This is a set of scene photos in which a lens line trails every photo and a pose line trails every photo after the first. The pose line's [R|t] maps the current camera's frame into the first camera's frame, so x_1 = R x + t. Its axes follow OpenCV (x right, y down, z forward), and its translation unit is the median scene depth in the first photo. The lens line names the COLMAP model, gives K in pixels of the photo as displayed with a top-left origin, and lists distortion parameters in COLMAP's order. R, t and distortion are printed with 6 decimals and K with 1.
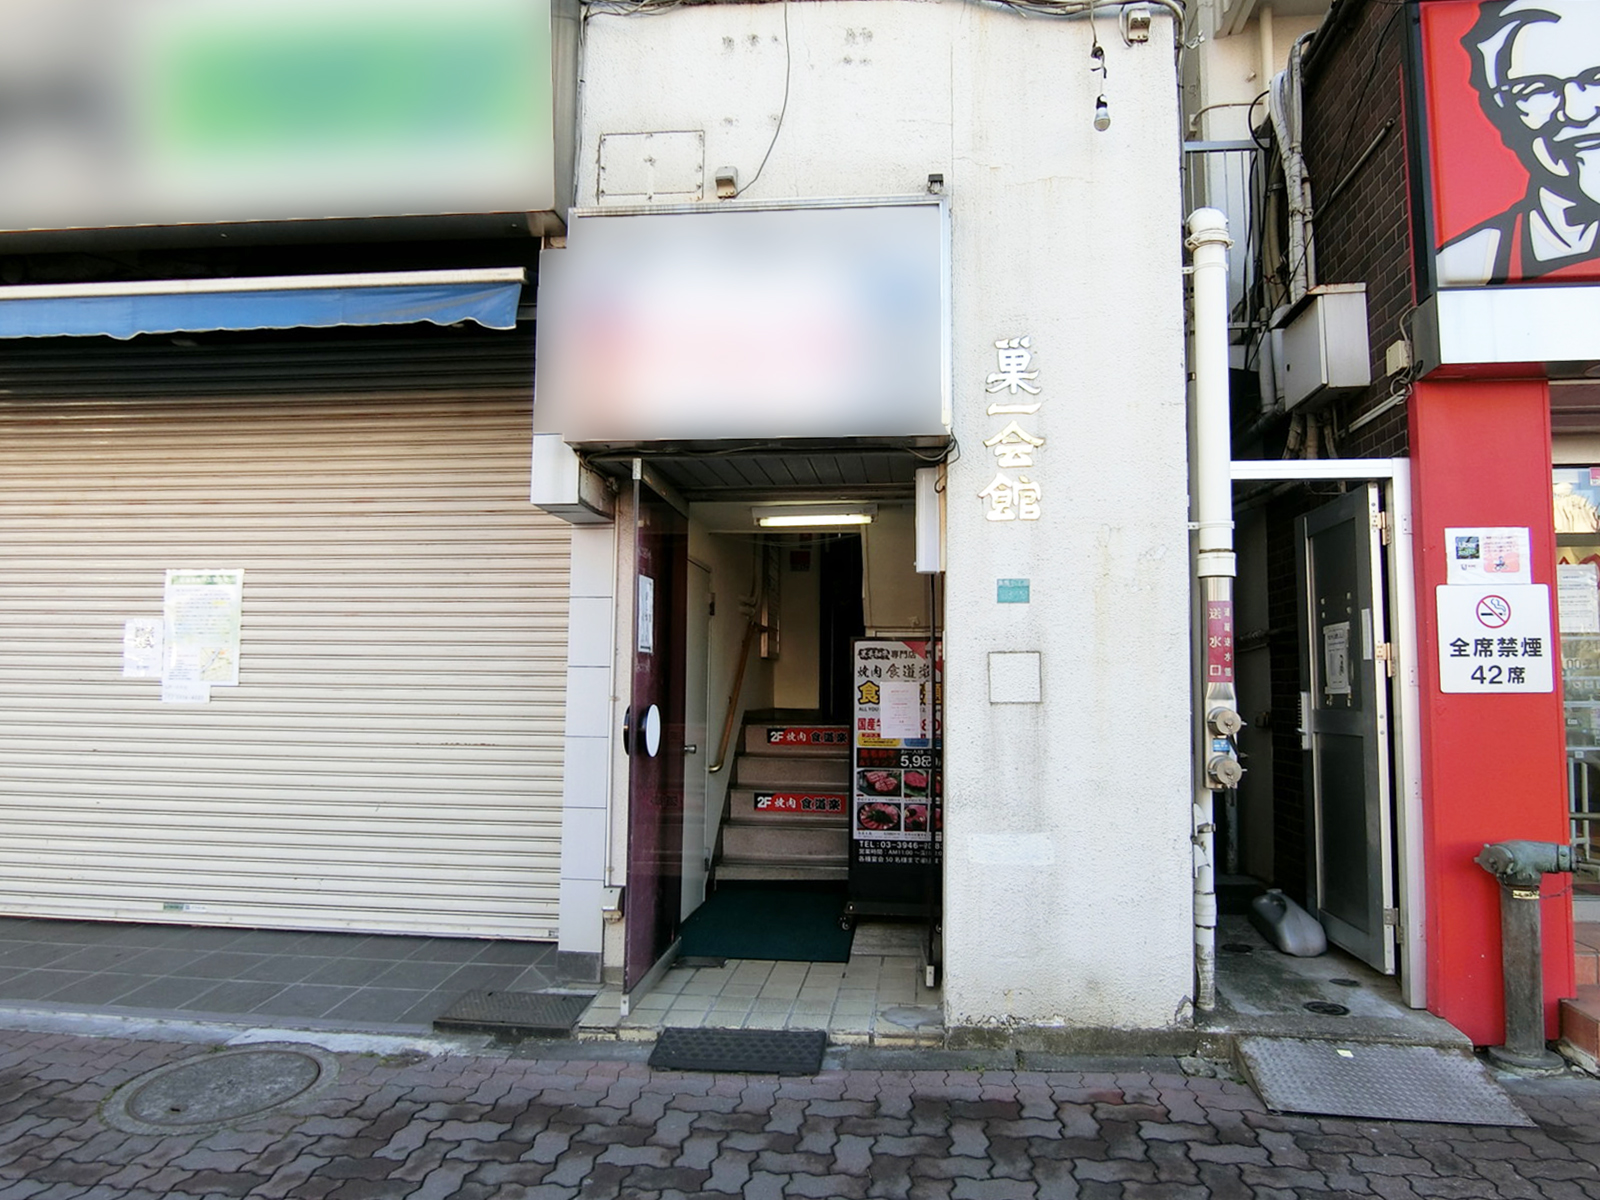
lens RADIAL K [[914.0, 0, 826.4], [0, 914.0, 611.2], [0, 0, 1]] dist [-0.004404, -0.003172]
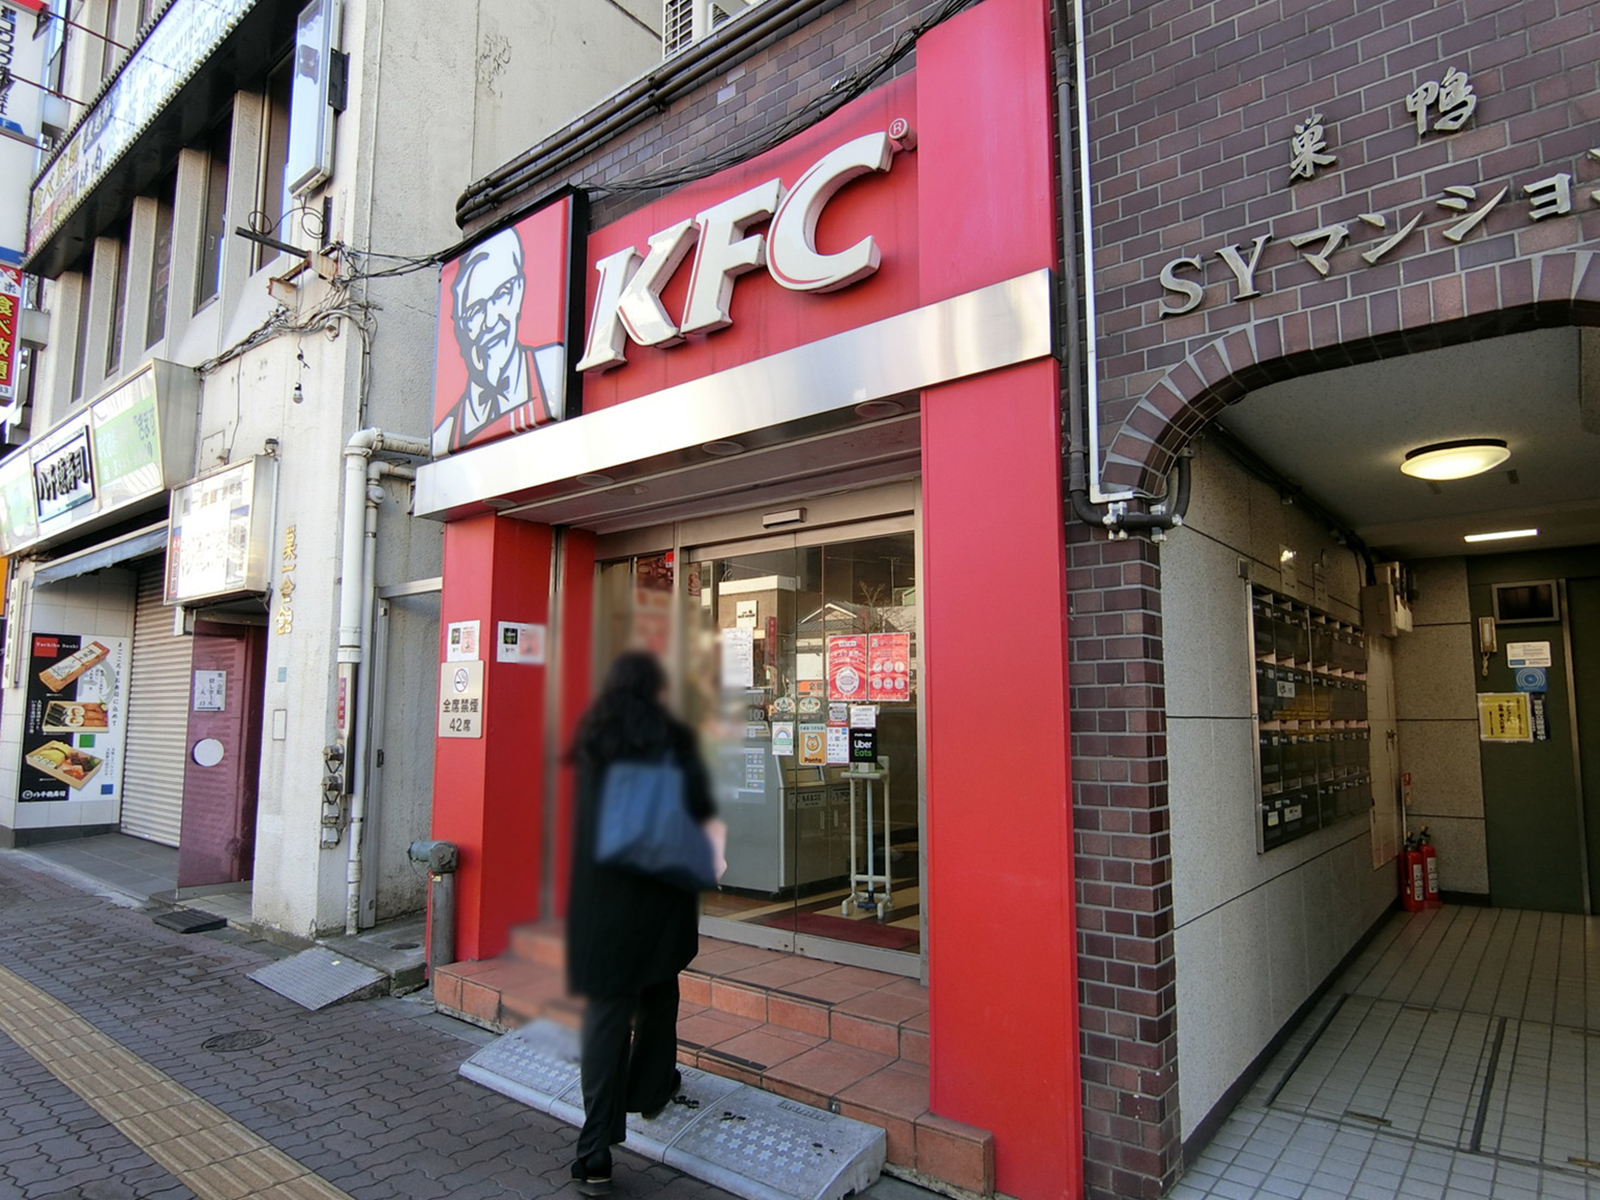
lens RADIAL K [[914.0, 0, 826.4], [0, 914.0, 611.2], [0, 0, 1]] dist [-0.004404, -0.003172]
pose [[0.841664, -0.061987, -0.536432, 2.069857], [0.045533, 0.997999, -0.043880, -0.019957], [0.538078, 0.012507, 0.842802, 0.101876]]
